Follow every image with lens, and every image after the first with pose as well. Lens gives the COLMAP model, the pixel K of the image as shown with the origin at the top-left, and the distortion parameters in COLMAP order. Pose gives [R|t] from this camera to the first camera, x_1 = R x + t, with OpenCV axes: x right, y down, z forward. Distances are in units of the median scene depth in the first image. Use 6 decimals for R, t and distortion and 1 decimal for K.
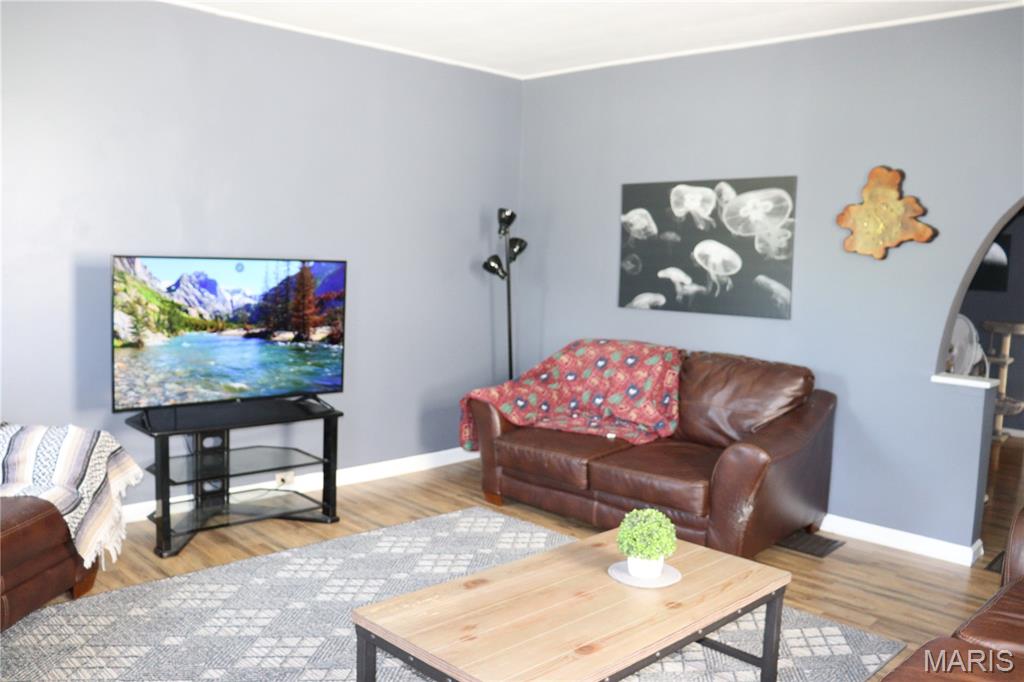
lens RADIAL K [[837.6, 0, 513.1], [0, 837.6, 339.5], [0, 0, 1]] dist [-0.167678, 0.141492]
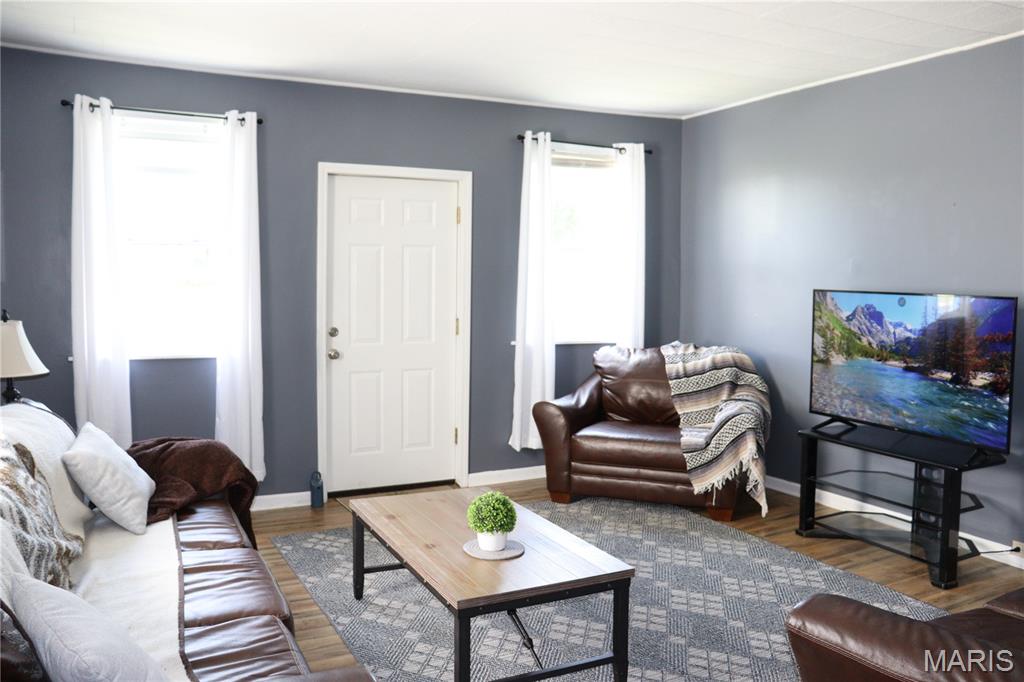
lens RADIAL K [[837.6, 0, 511.2], [0, 837.6, 344.3], [0, 0, 1]] dist [-0.167678, 0.141492]
pose [[-0.311481, 0.044001, -0.949233, 0.814386], [-0.111122, 0.990387, 0.082372, -0.065393], [0.943733, 0.131138, -0.303597, 0.871559]]
